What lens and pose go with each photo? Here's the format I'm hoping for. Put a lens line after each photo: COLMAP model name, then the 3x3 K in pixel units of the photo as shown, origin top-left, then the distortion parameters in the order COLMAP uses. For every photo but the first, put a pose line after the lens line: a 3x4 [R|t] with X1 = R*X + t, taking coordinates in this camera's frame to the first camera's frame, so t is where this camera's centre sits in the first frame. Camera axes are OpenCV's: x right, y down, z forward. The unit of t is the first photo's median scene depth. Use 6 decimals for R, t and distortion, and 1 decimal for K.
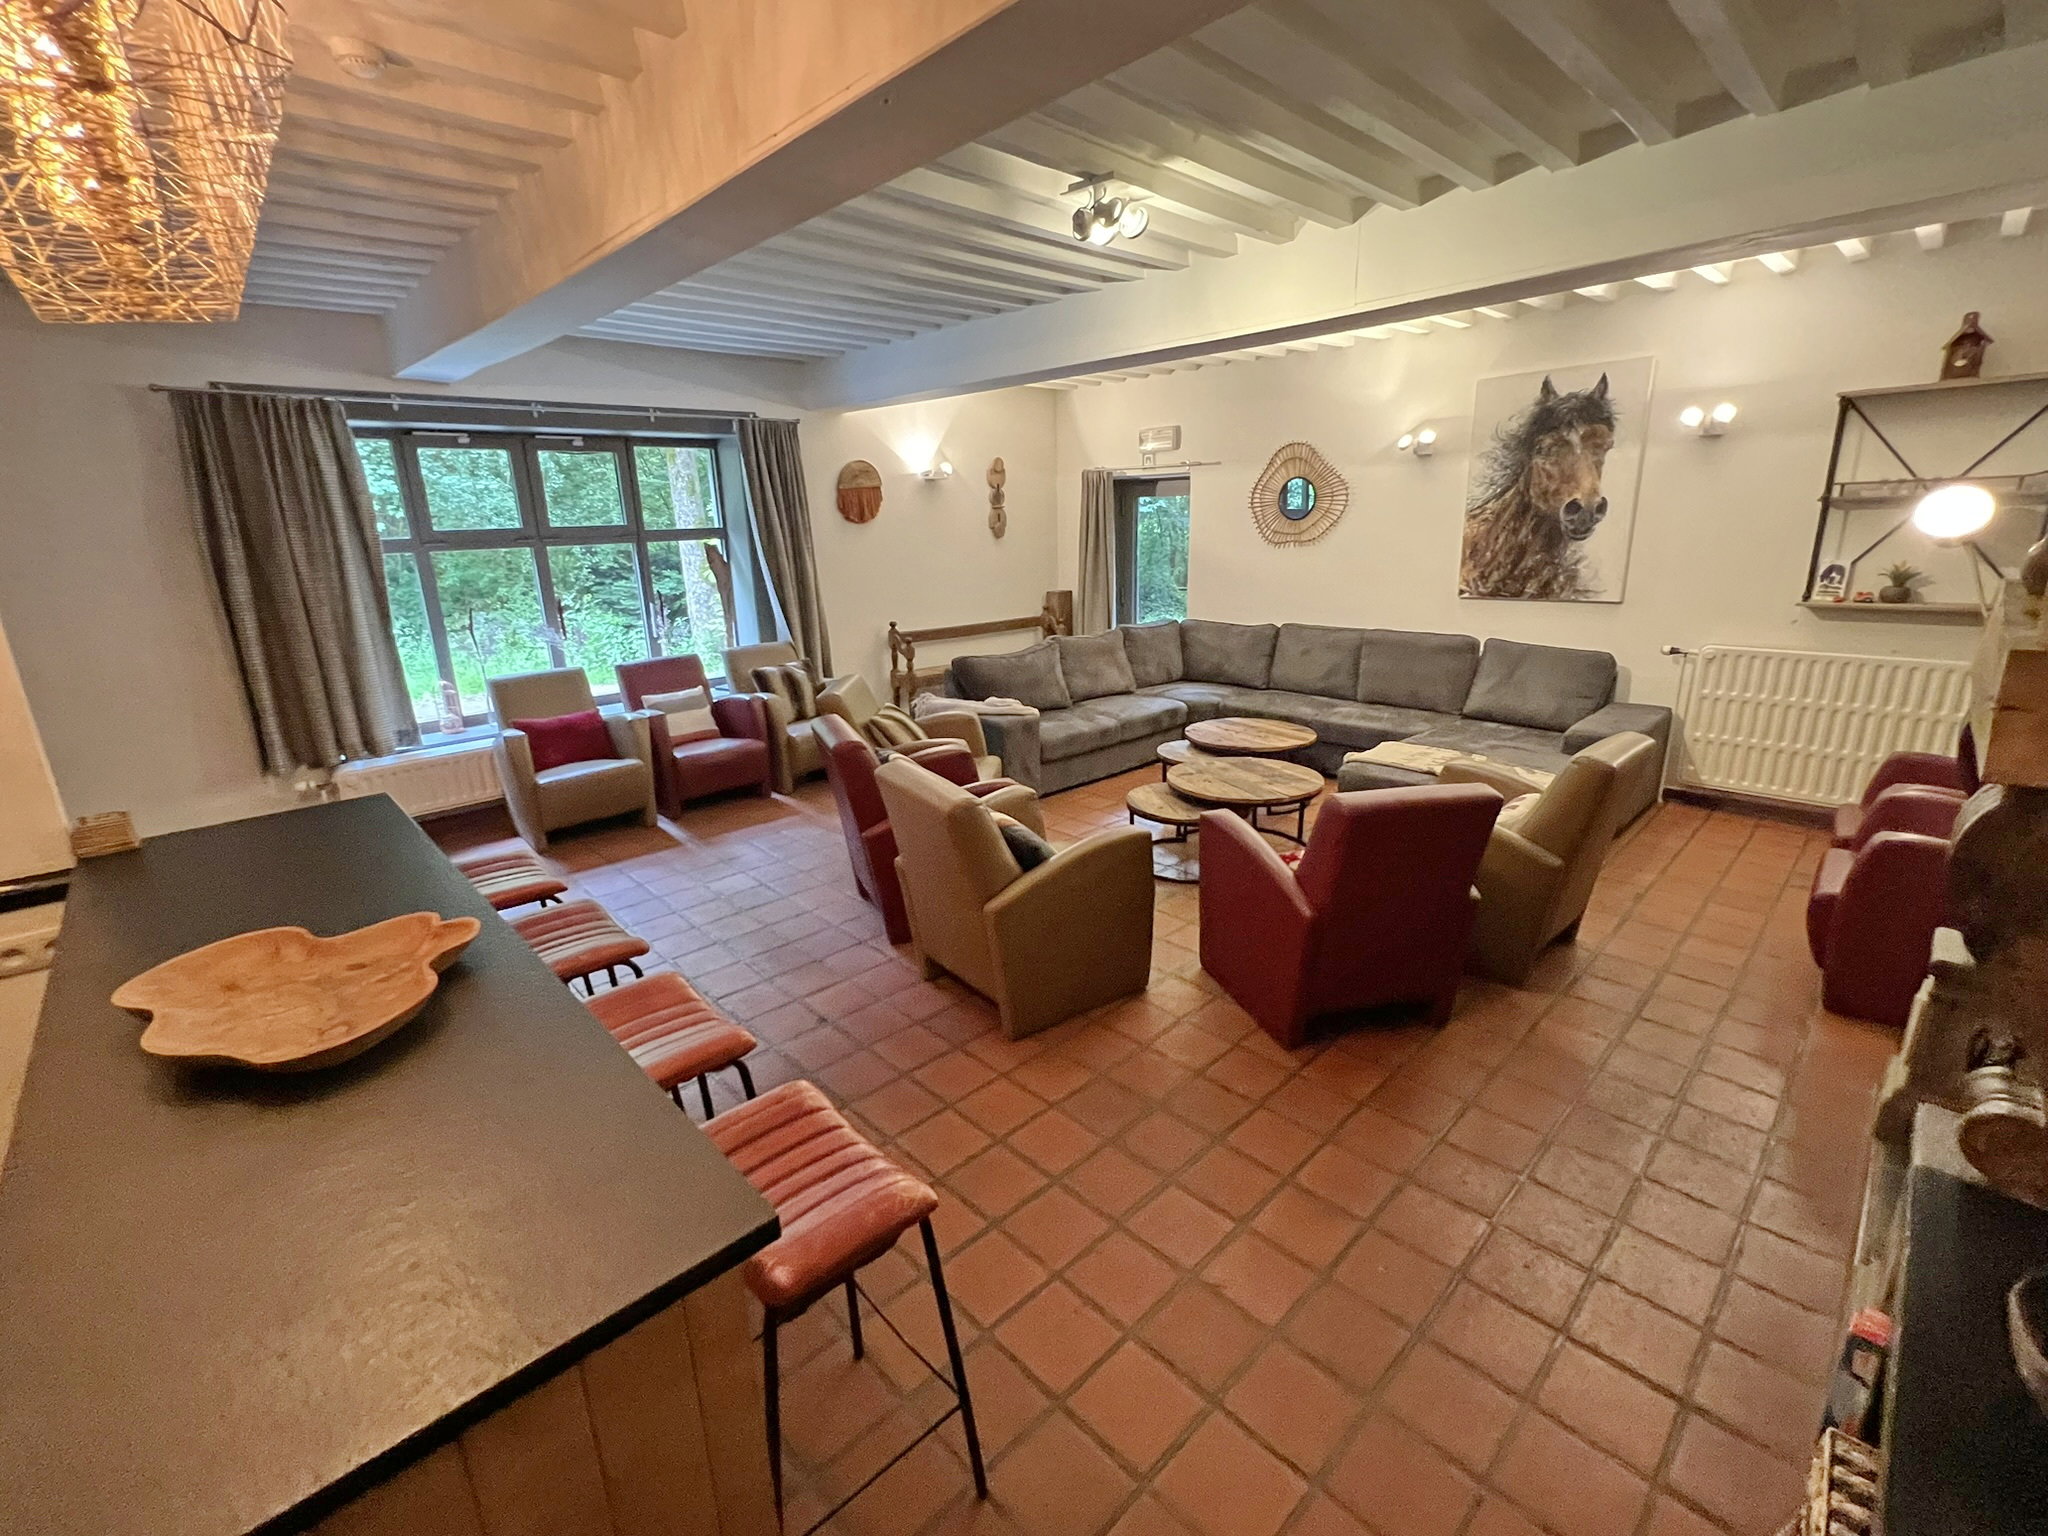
lens RADIAL K [[884.6, 0, 1019.2], [0, 884.6, 765.9], [0, 0, 1]] dist [-0.002768, -0.000220]
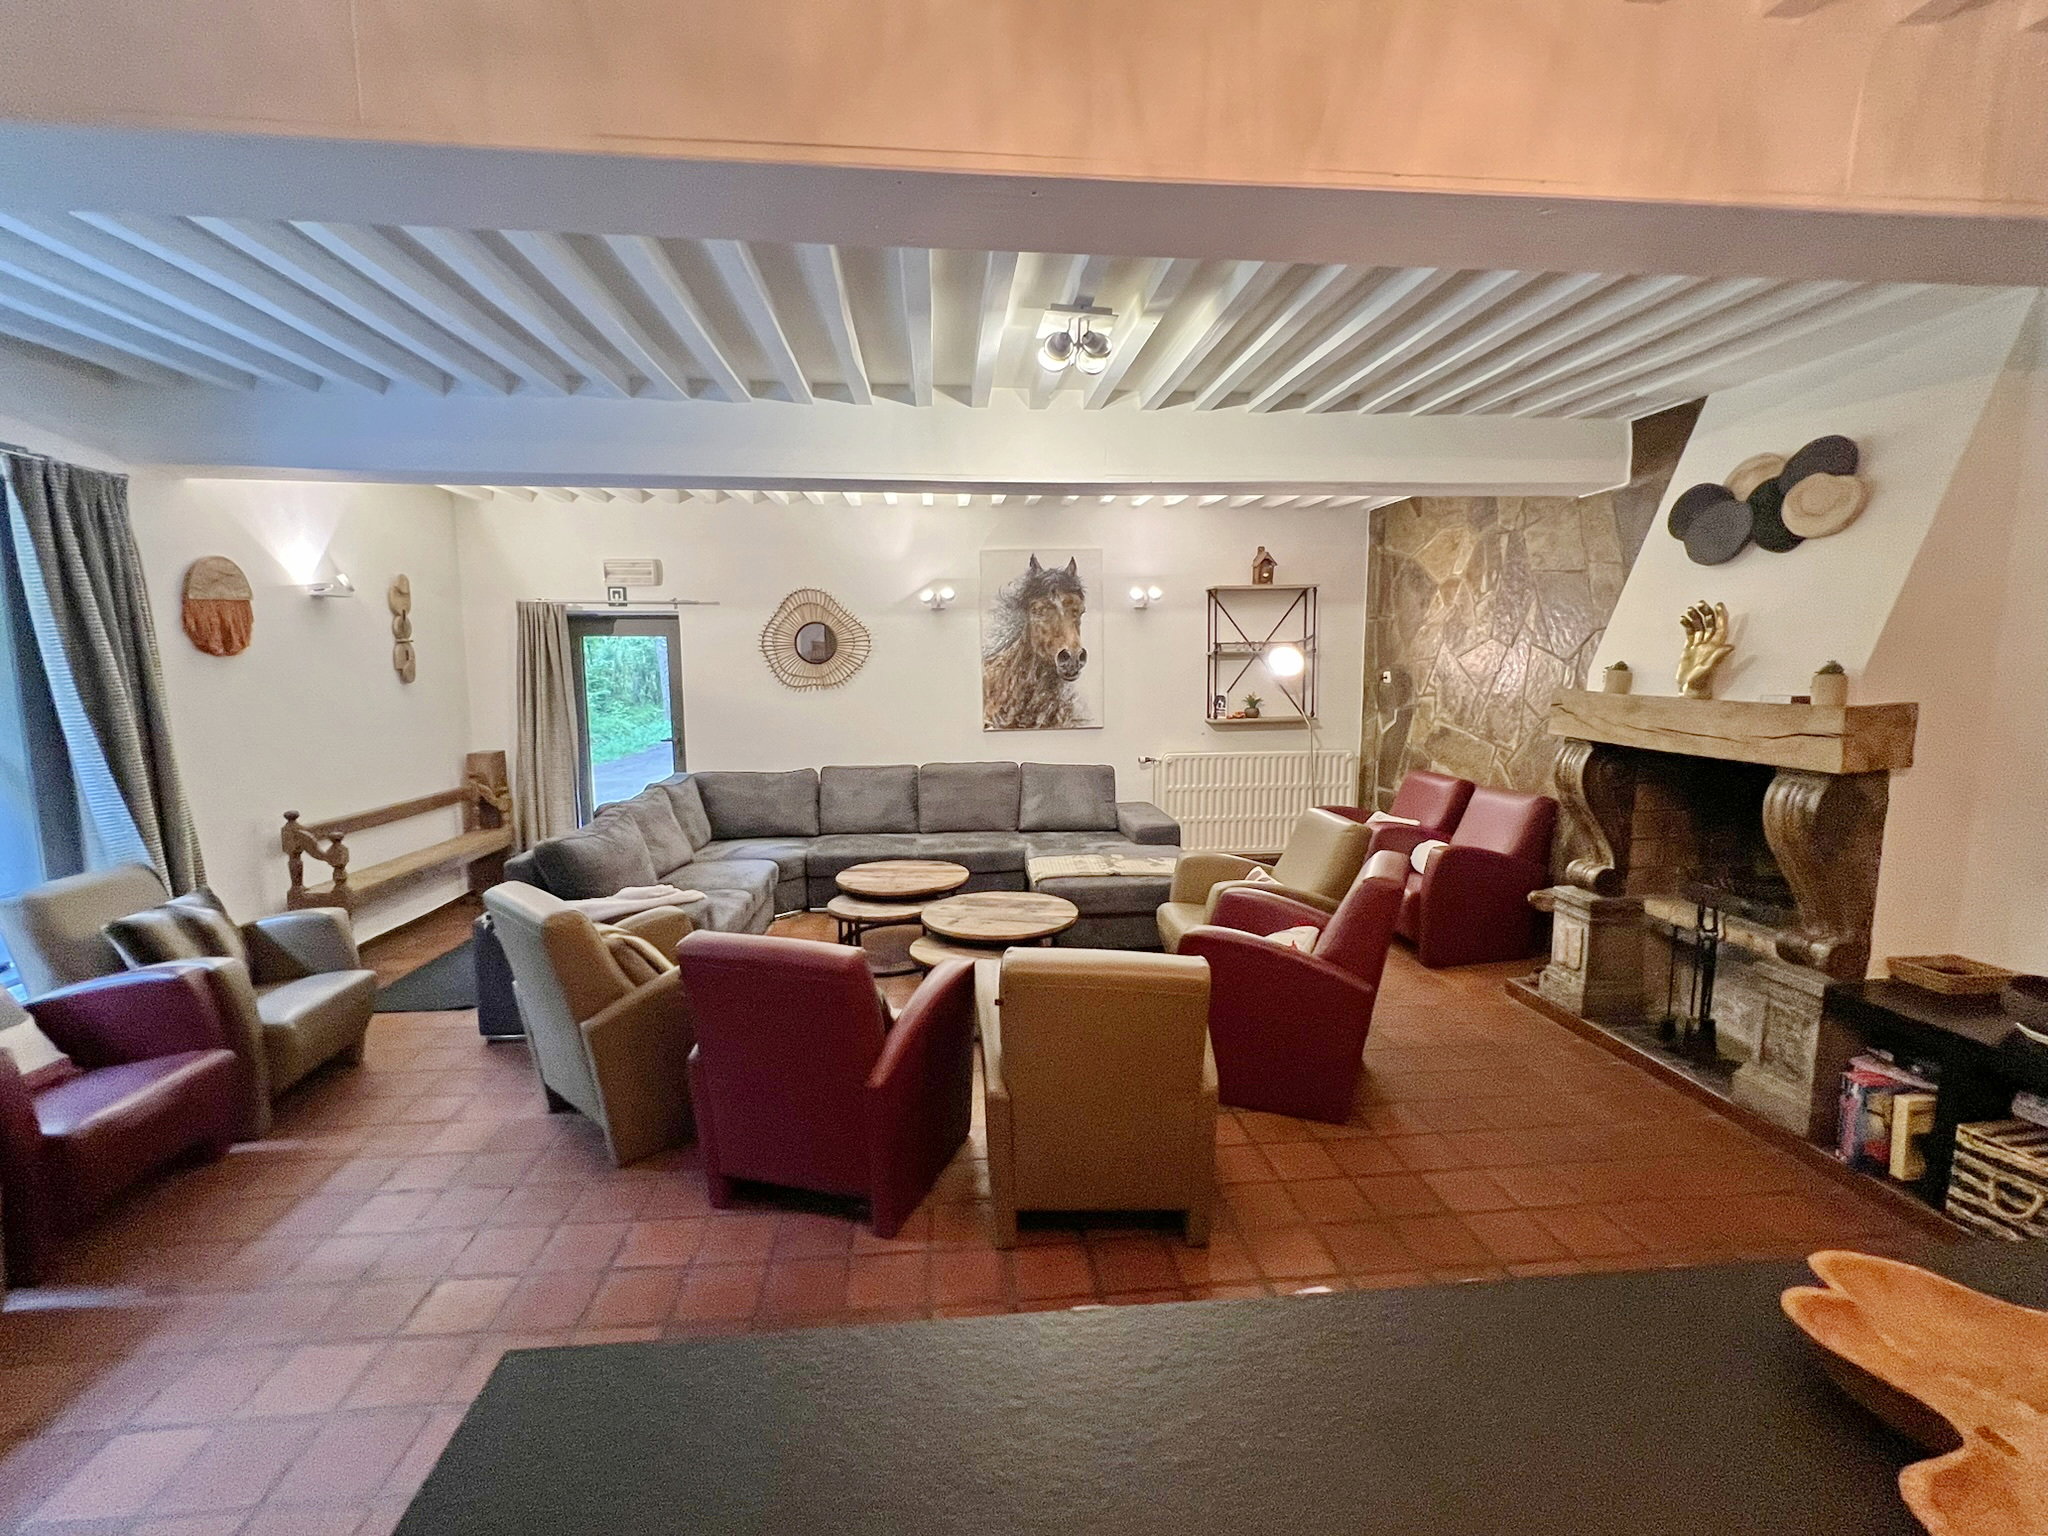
lens RADIAL K [[884.6, 0, 1019.2], [0, 884.6, 765.9], [0, 0, 1]] dist [-0.002768, -0.000220]
pose [[0.619295, -0.071117, 0.781931, -0.419781], [0.204703, 0.976072, -0.073352, -0.059953], [-0.758004, 0.205490, 0.619034, 0.301371]]
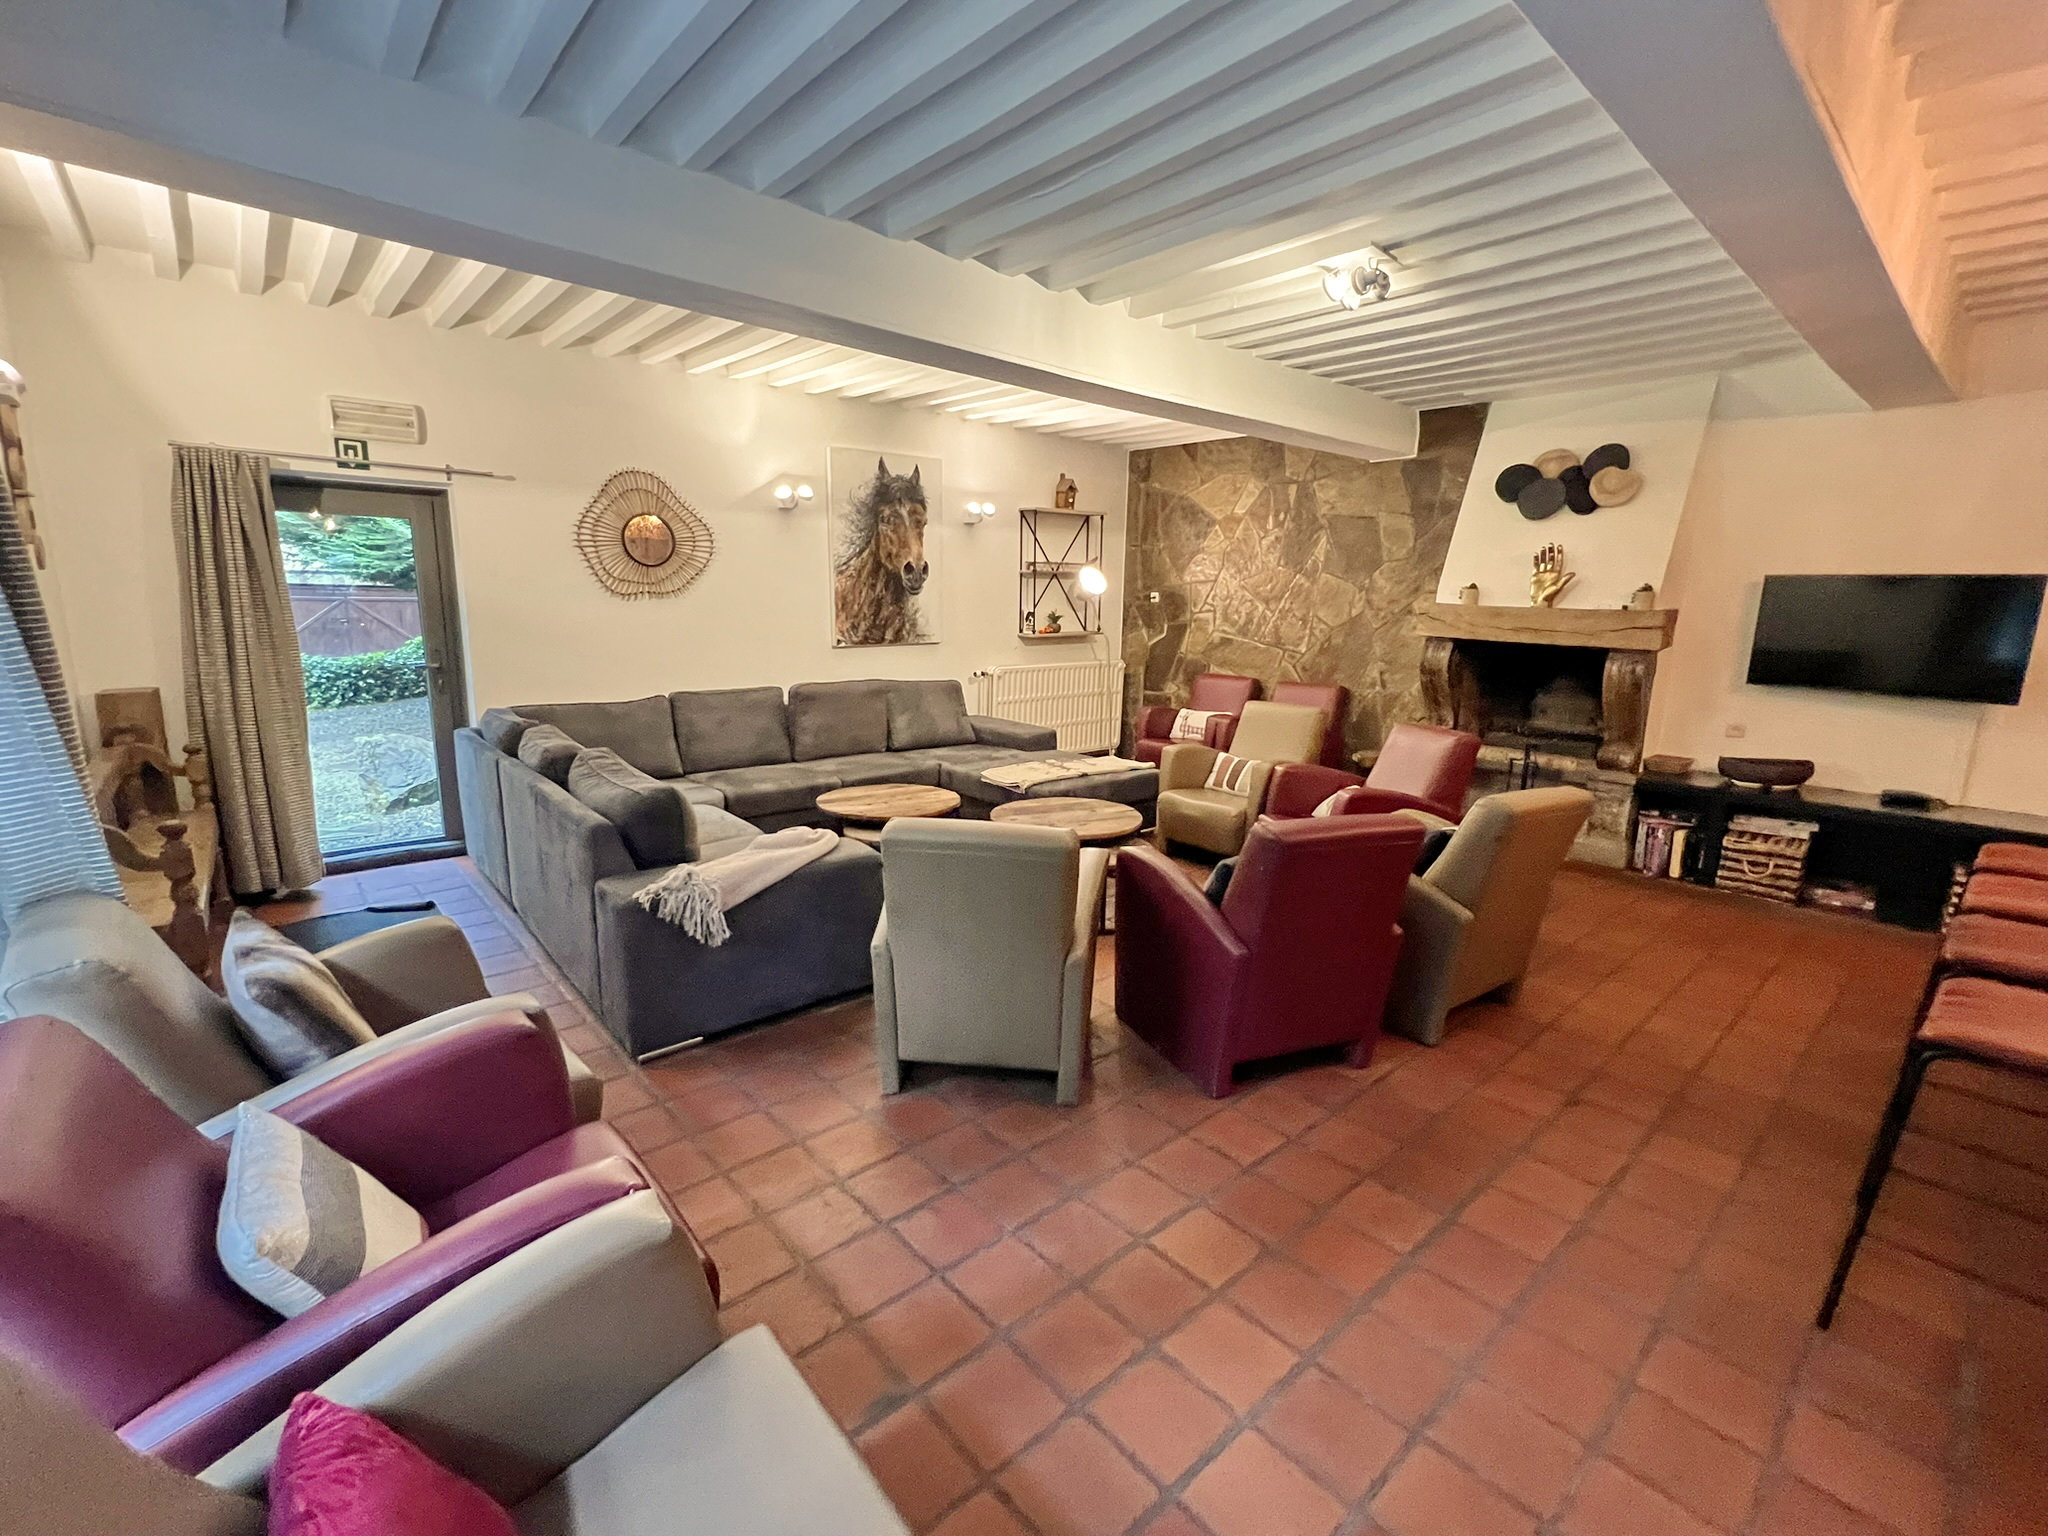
lens RADIAL K [[884.6, 0, 1019.2], [0, 884.6, 765.9], [0, 0, 1]] dist [-0.002768, -0.000220]
pose [[0.041218, -0.164558, 0.985506, -0.630324], [0.252926, 0.955937, 0.149042, -0.177433], [-0.966607, 0.243116, 0.081023, 0.831576]]
